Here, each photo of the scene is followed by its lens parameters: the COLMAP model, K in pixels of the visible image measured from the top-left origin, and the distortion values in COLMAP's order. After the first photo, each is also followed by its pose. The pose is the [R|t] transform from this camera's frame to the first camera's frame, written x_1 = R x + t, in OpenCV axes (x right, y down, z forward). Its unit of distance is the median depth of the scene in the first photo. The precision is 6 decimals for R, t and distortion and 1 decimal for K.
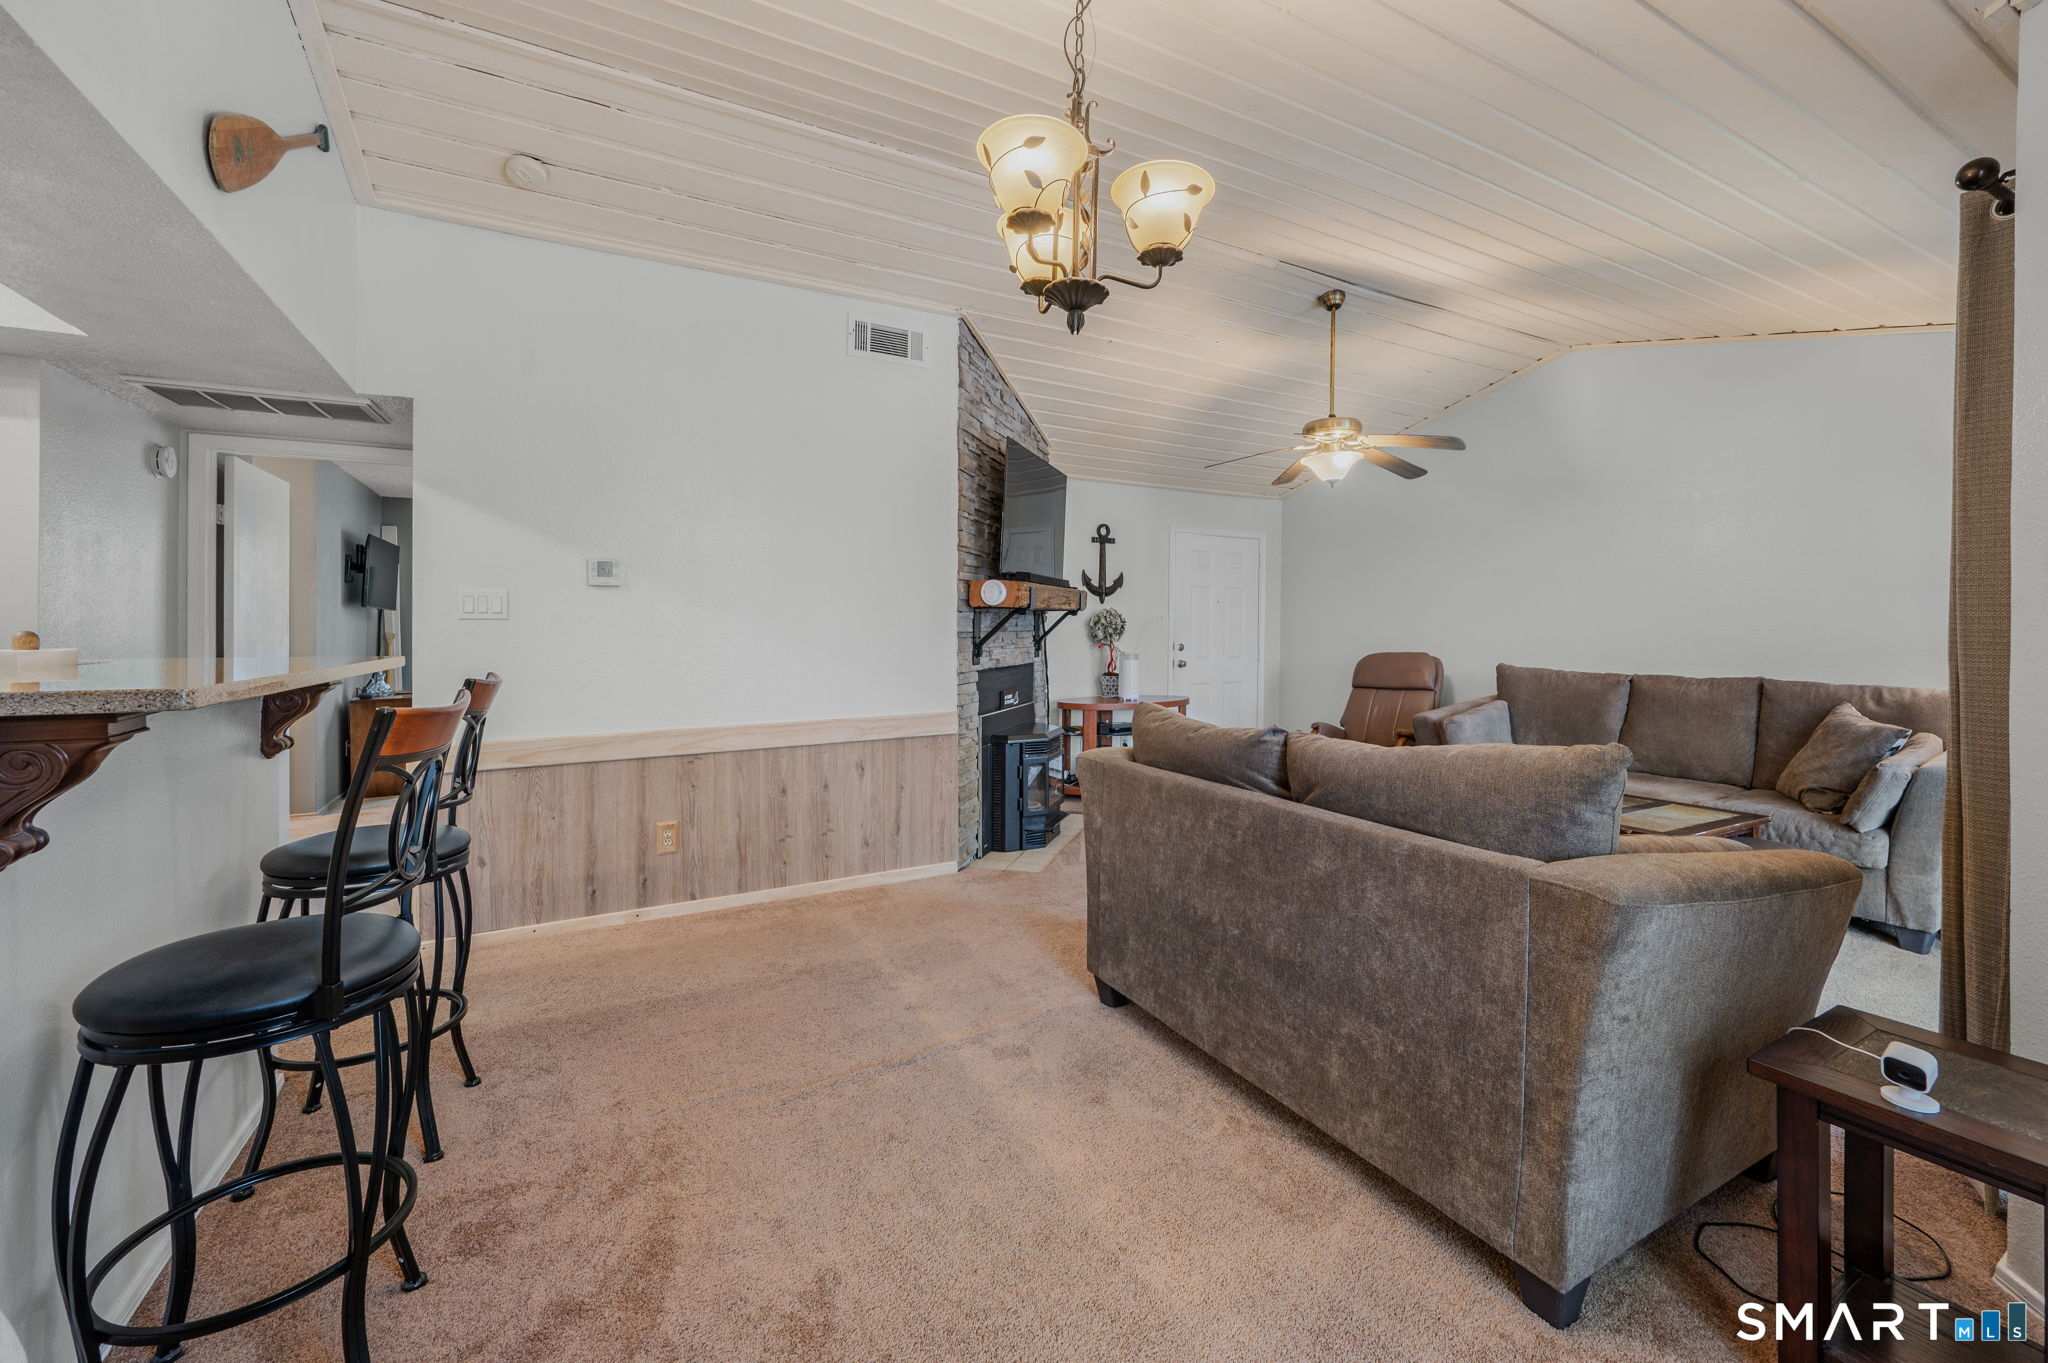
lens RADIAL K [[767.4, 0, 949.3], [0, 767.4, 628.7], [0, 0, 1]] dist [-0.000838, -0.000051]
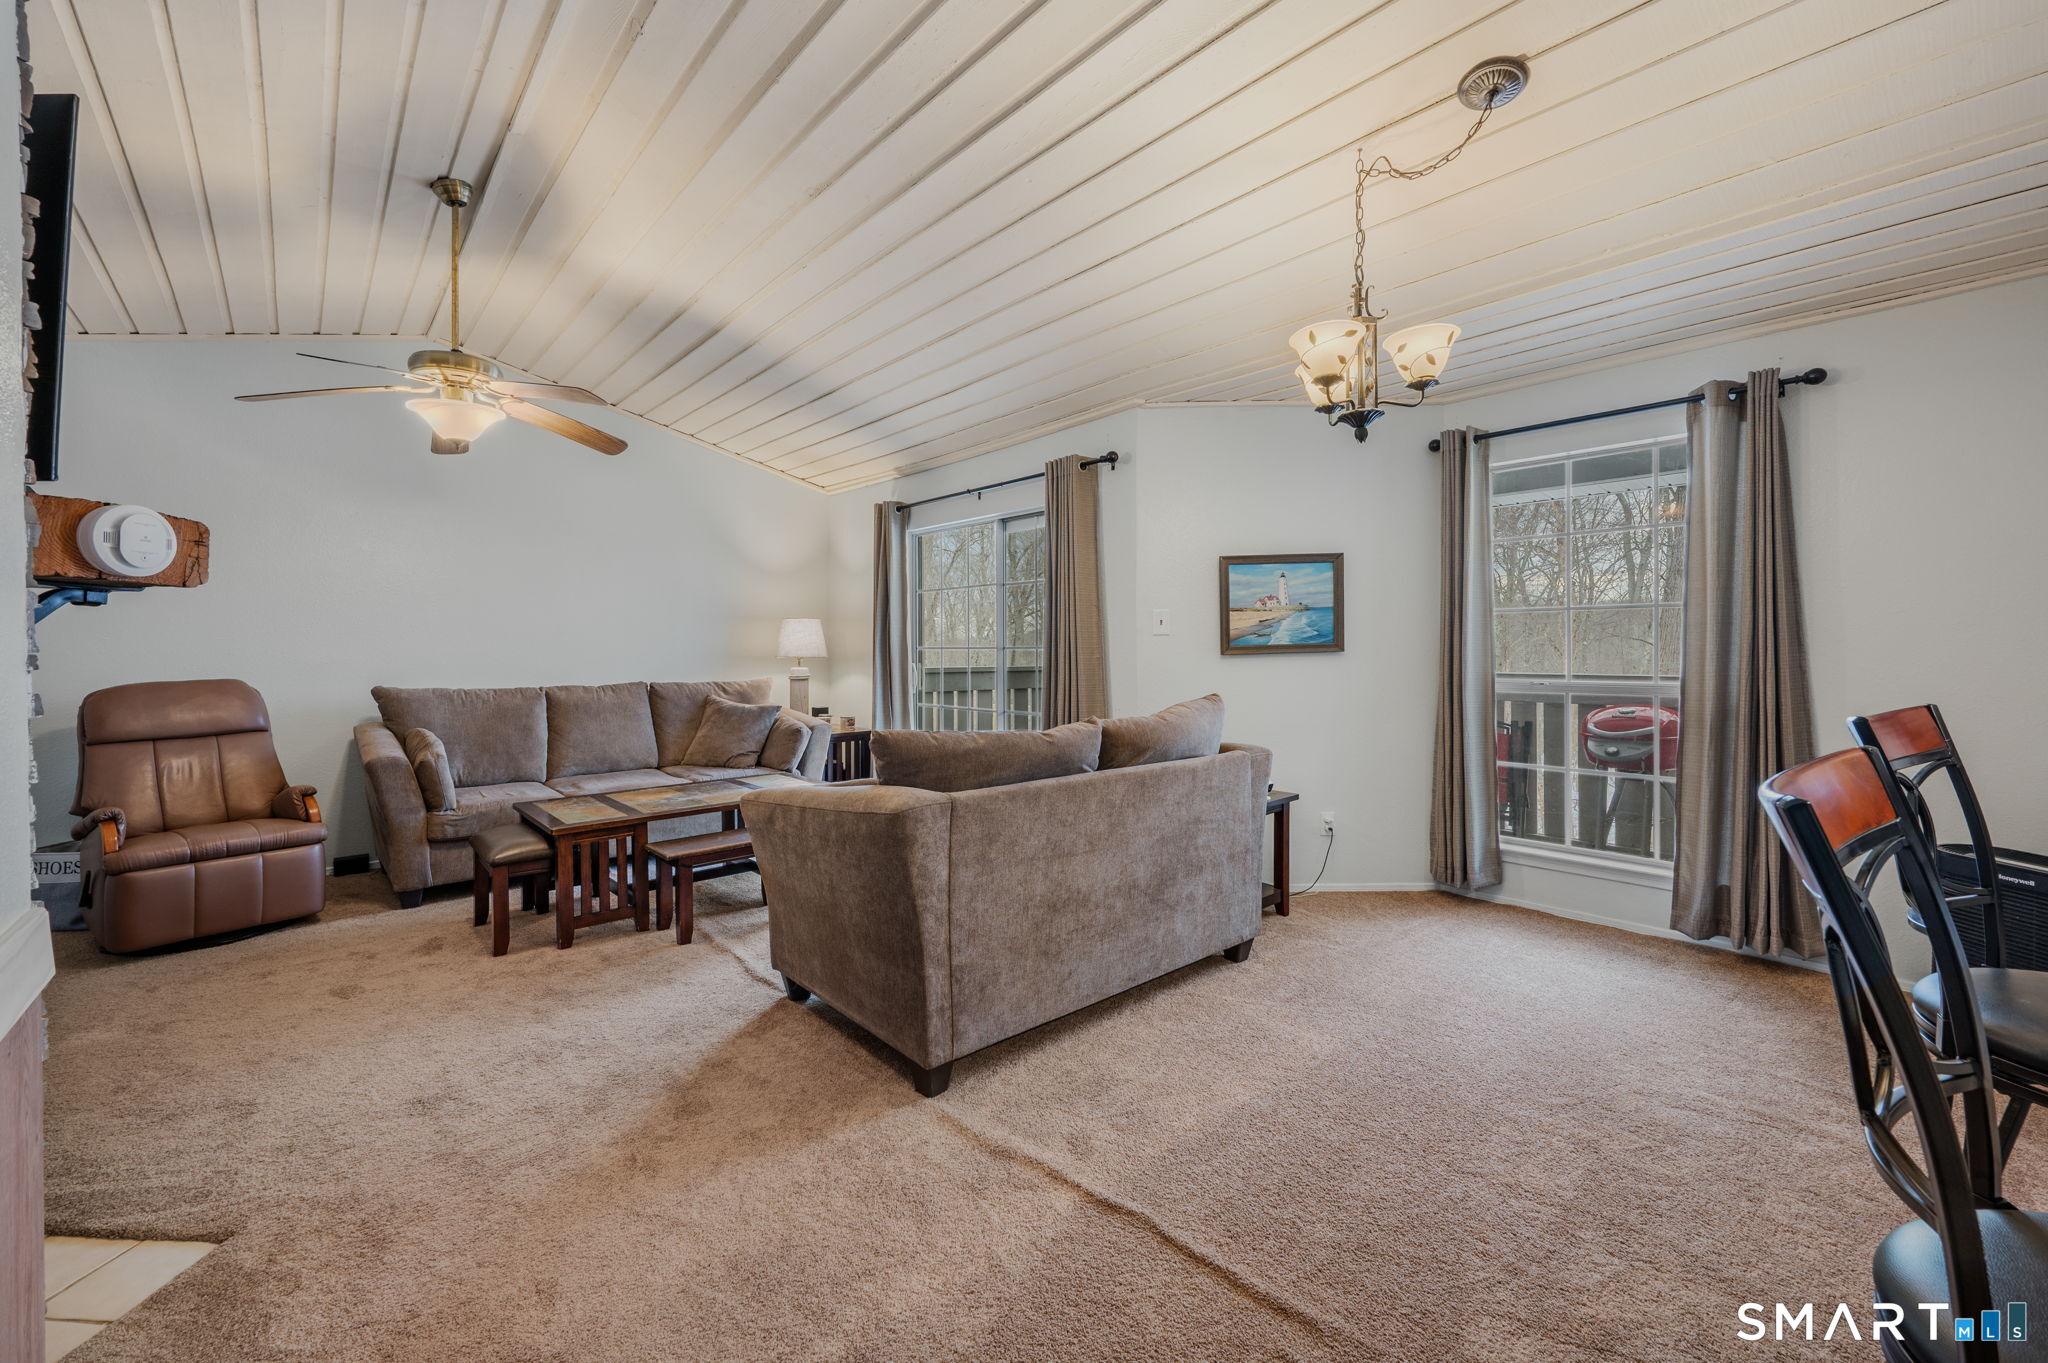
lens RADIAL K [[847.0, 0, 1027.8], [0, 847.0, 646.8], [0, 0, 1]] dist [0.000548, -0.000136]
pose [[-0.253251, -0.001715, 0.967399, -0.384033], [0.004896, 0.999983, 0.003054, 0.003359], [-0.967388, 0.005510, -0.253238, 0.616929]]
